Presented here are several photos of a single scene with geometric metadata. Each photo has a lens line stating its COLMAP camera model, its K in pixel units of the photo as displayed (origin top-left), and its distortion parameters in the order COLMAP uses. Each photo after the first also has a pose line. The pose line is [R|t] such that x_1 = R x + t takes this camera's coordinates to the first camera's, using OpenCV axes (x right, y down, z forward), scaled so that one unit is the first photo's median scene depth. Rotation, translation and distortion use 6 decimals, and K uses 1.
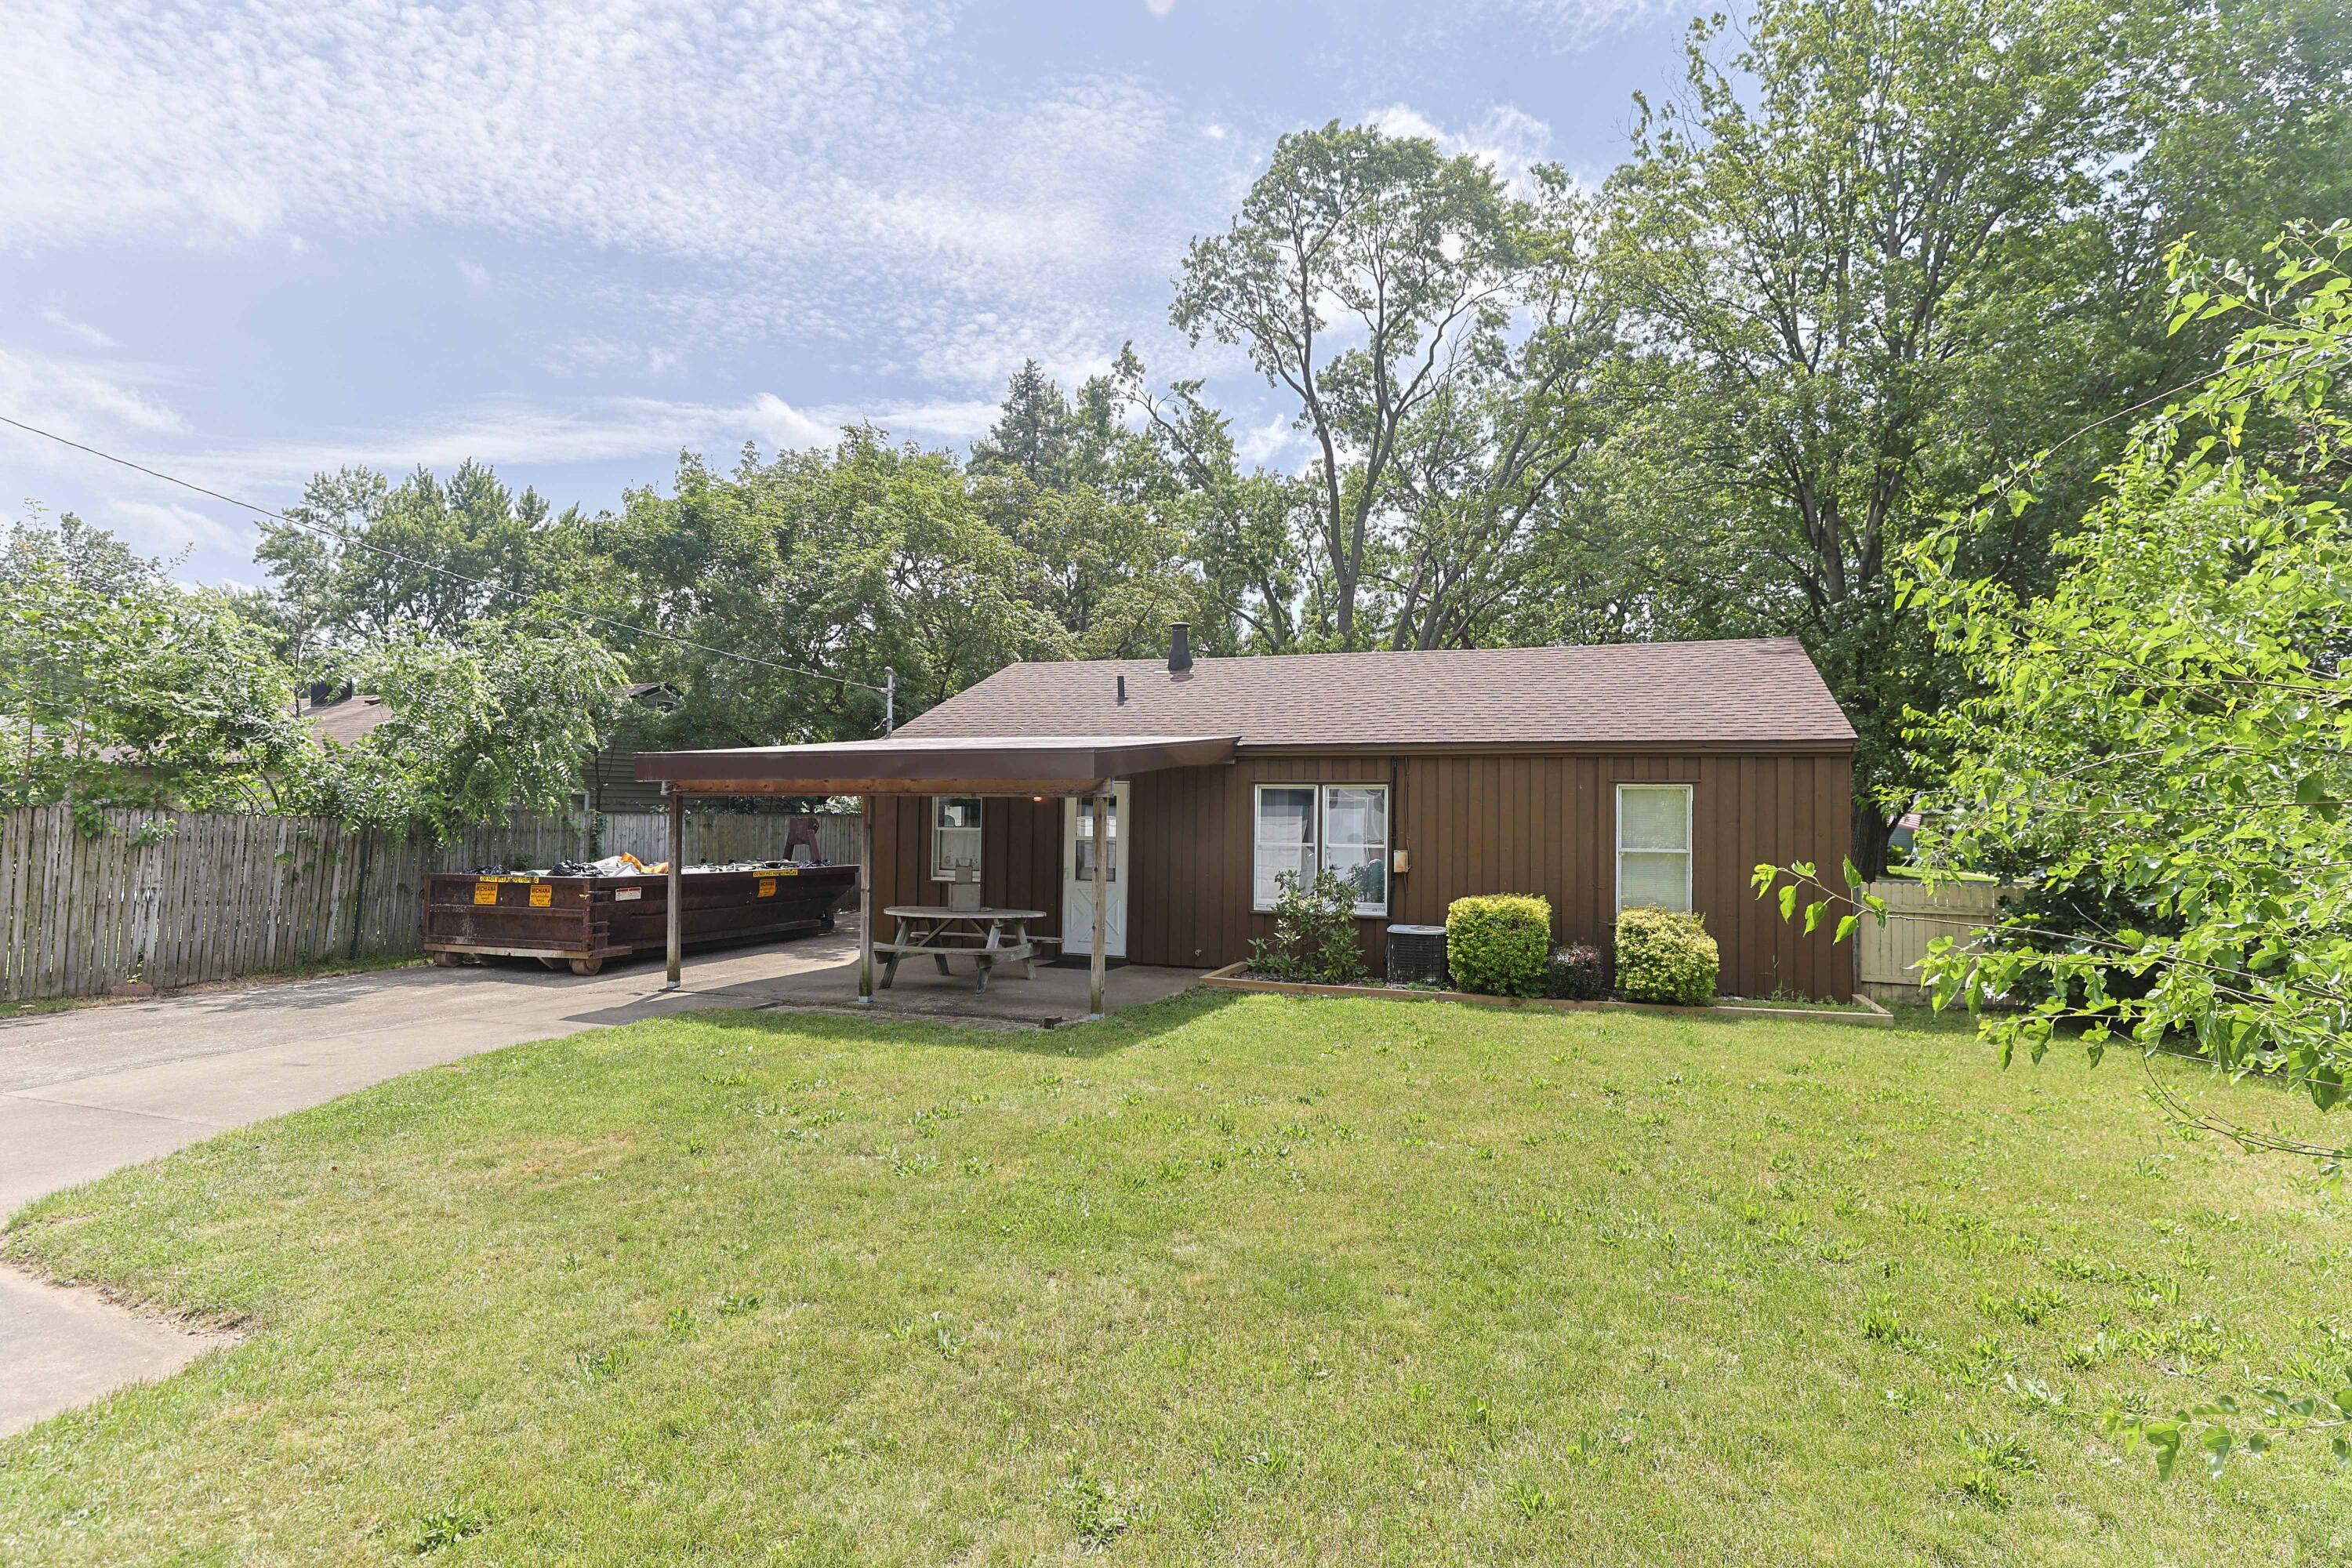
lens RADIAL K [[1151.8, 0, 1176.0], [0, 1151.8, 784.0], [0, 0, 1]] dist [-0.001548, -0.000003]
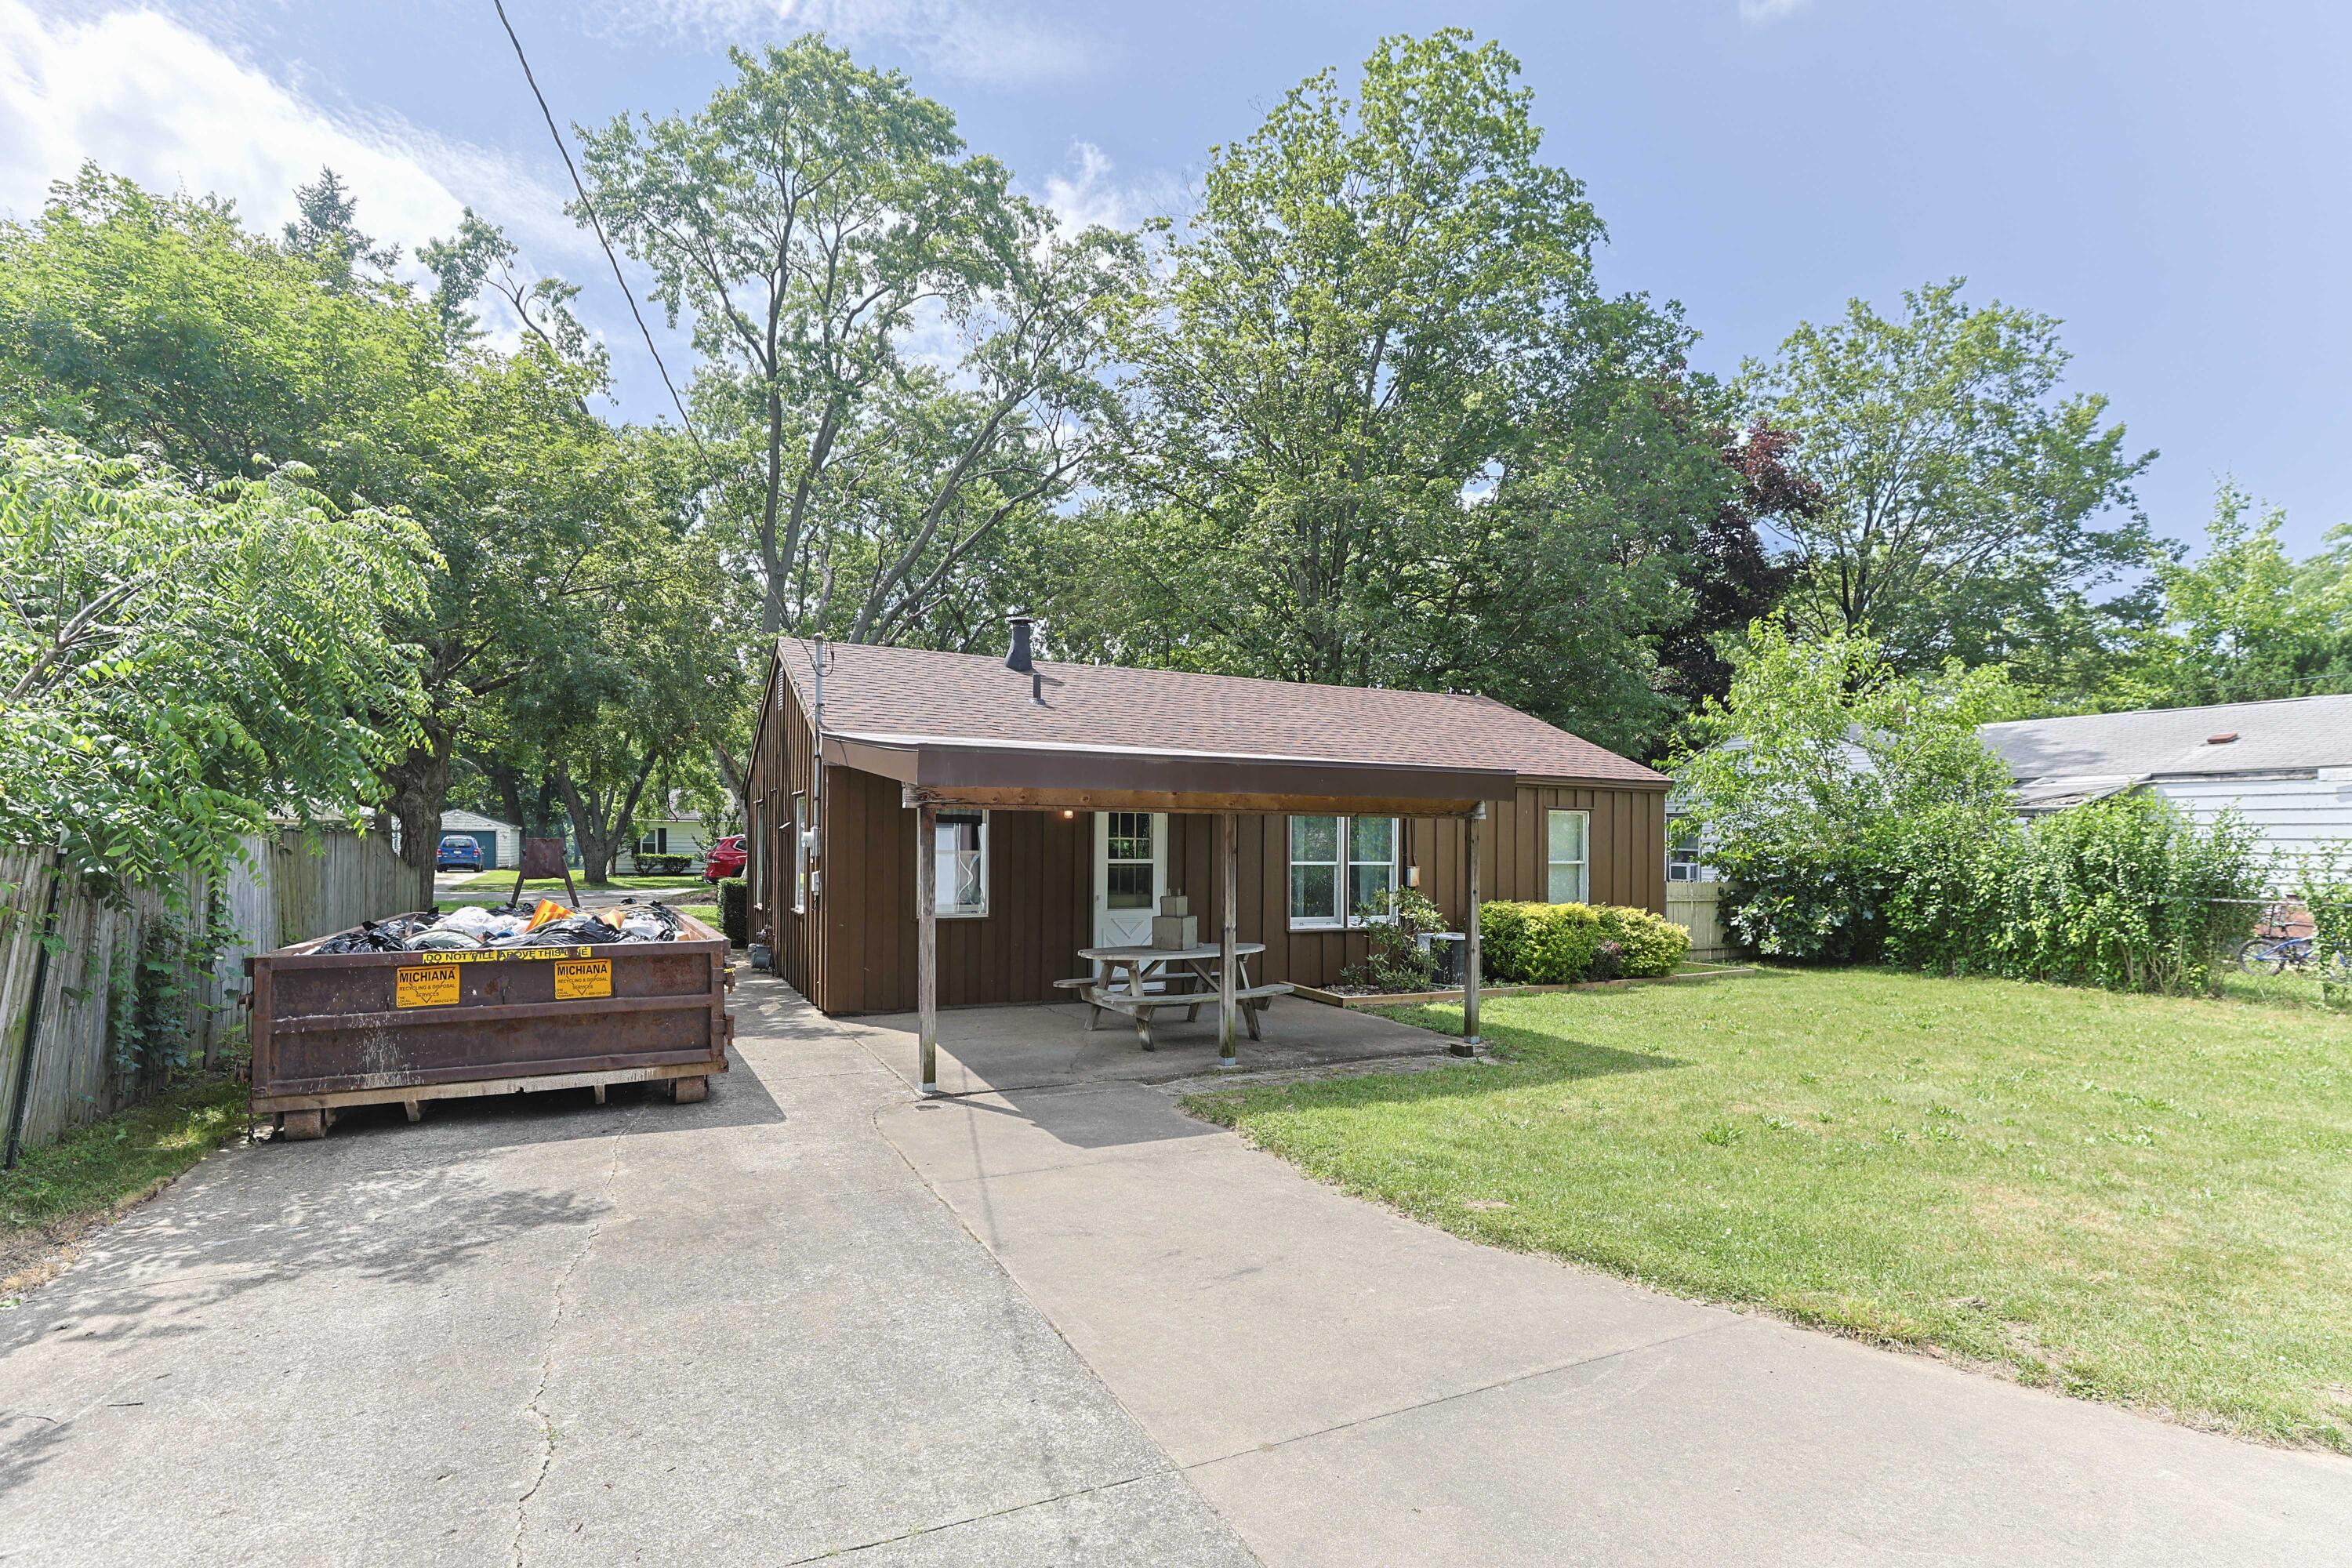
lens RADIAL K [[1151.8, 0, 1176.0], [0, 1151.8, 784.0], [0, 0, 1]] dist [-0.001548, -0.000003]
pose [[0.691566, 0.028125, 0.721765, -0.753916], [-0.024671, 0.999578, -0.015312, 0.001365], [-0.721892, -0.007217, 0.691968, 0.384266]]
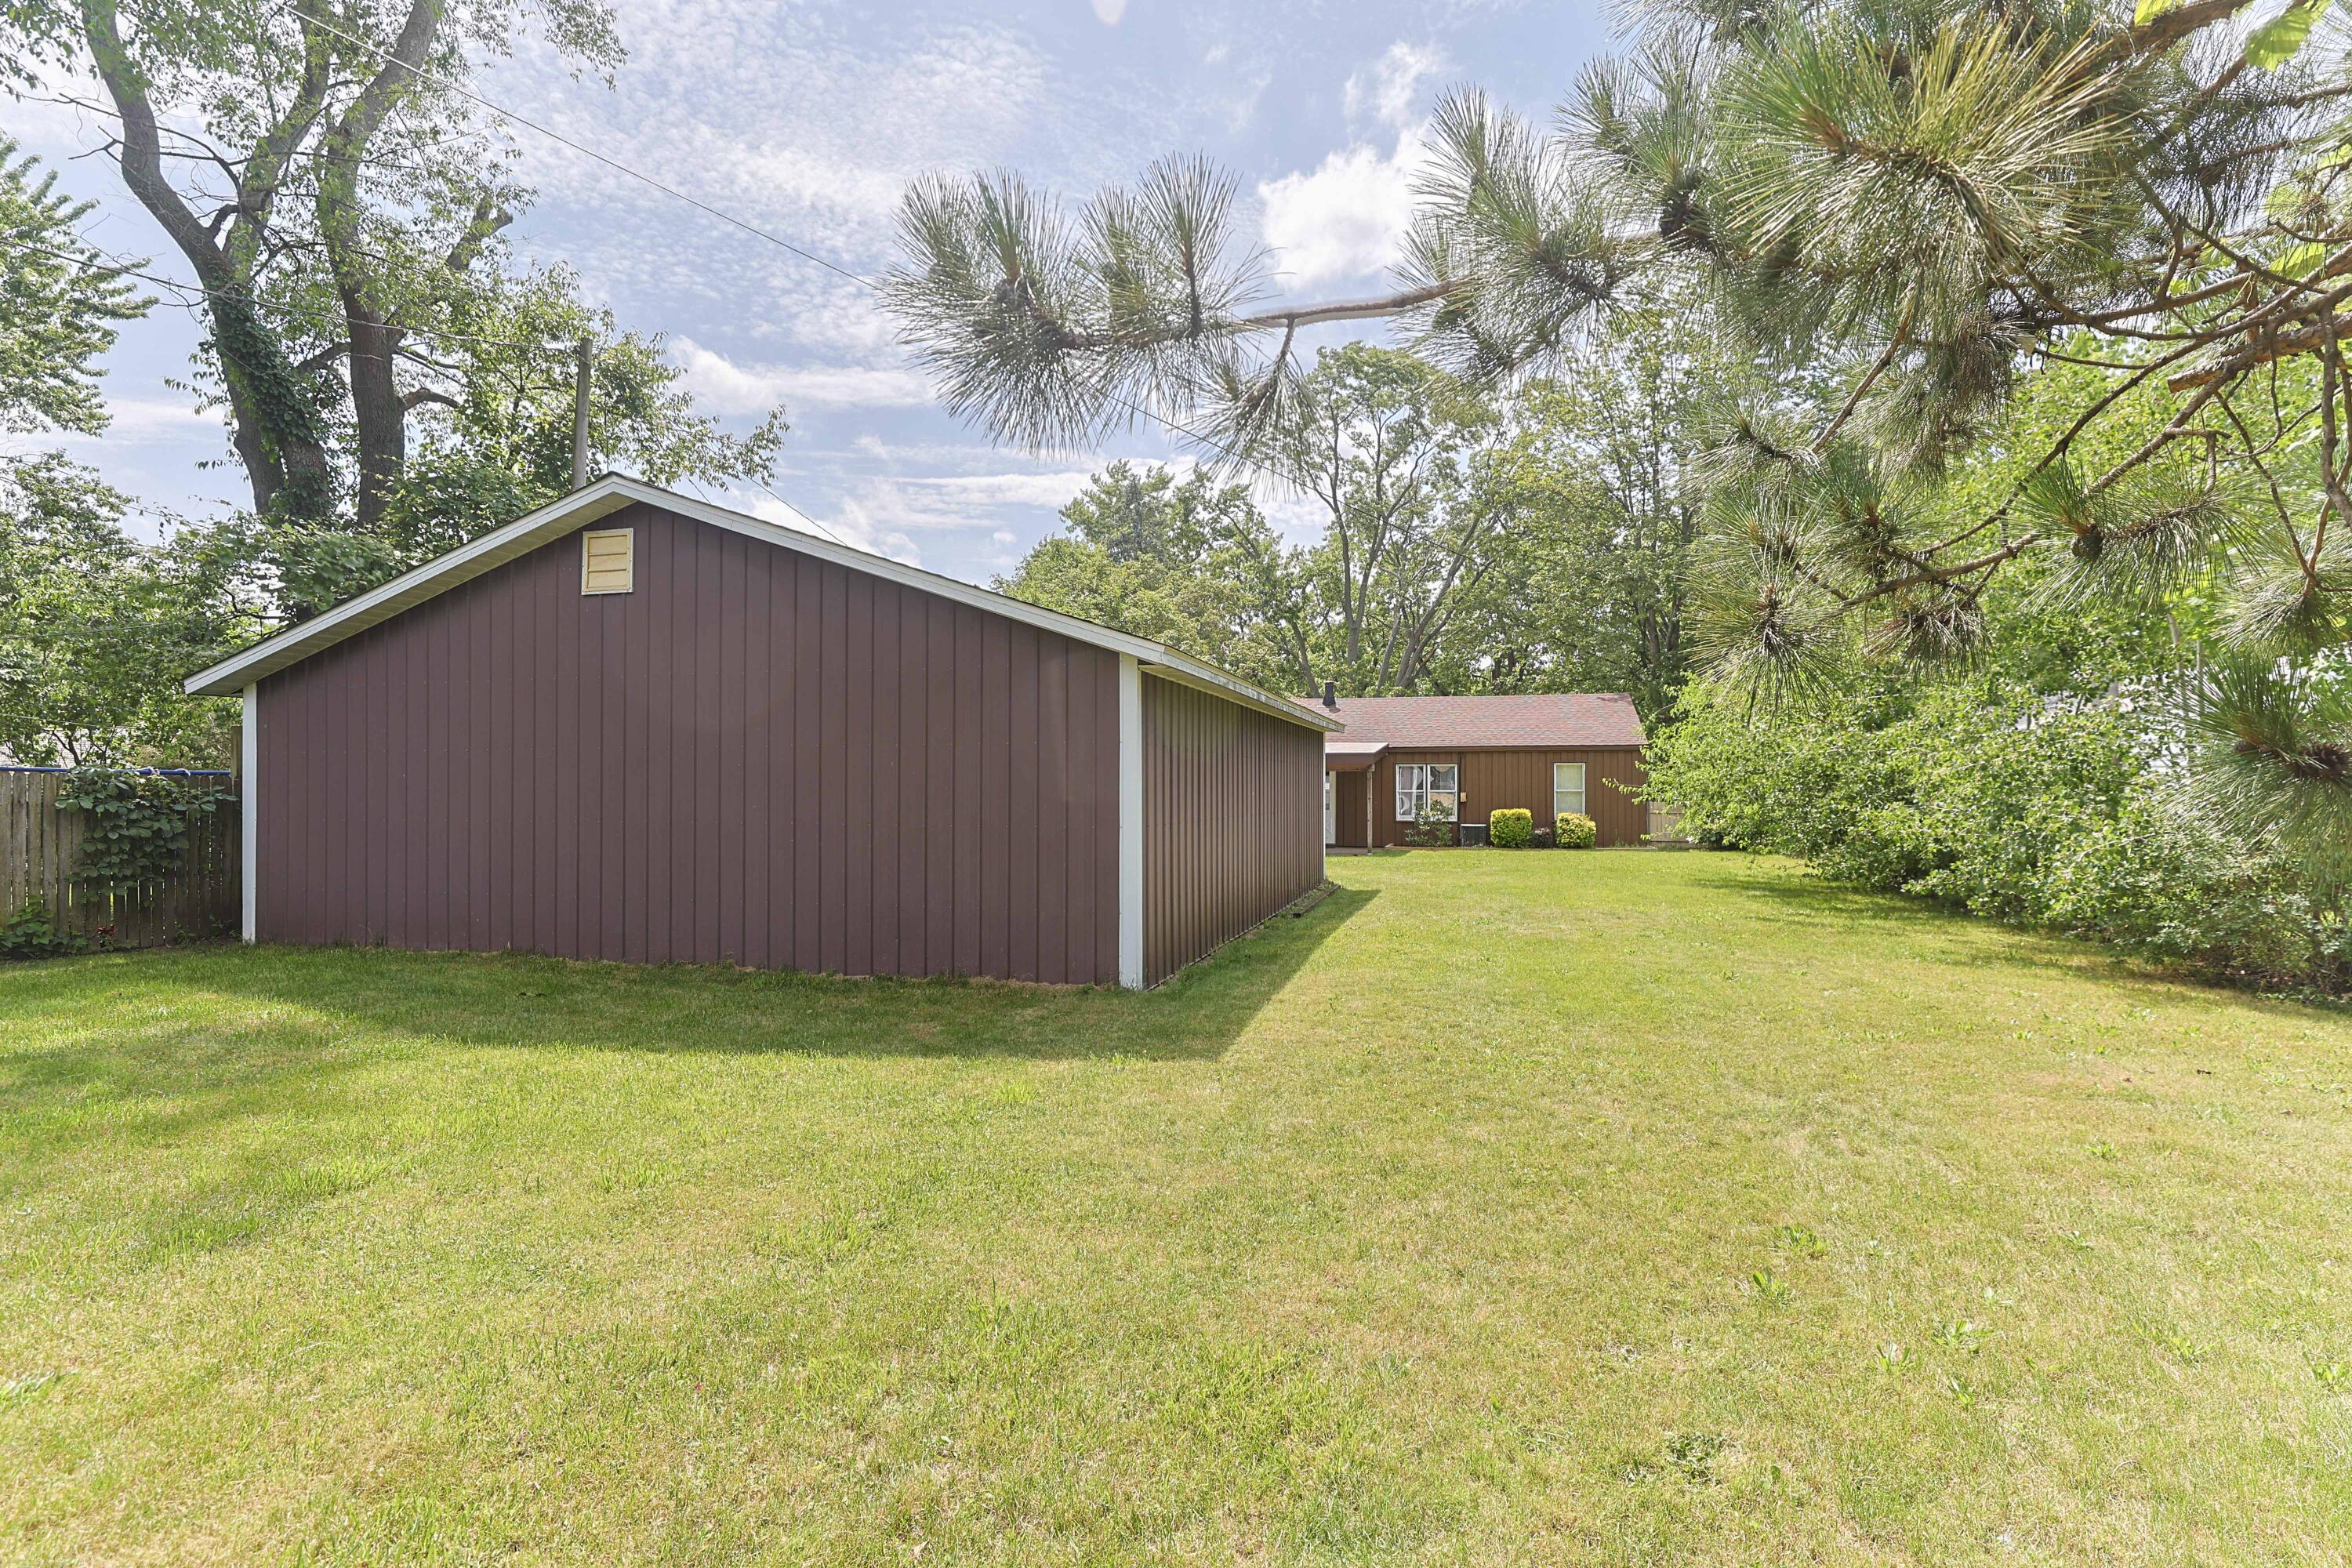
lens RADIAL K [[1151.8, 0, 1176.0], [0, 1151.8, 784.0], [0, 0, 1]] dist [-0.001548, -0.000003]
pose [[0.995059, -0.016671, 0.097877, -0.640680], [0.014093, 0.999537, 0.026975, -0.031316], [-0.098281, -0.025462, 0.994833, -1.319043]]
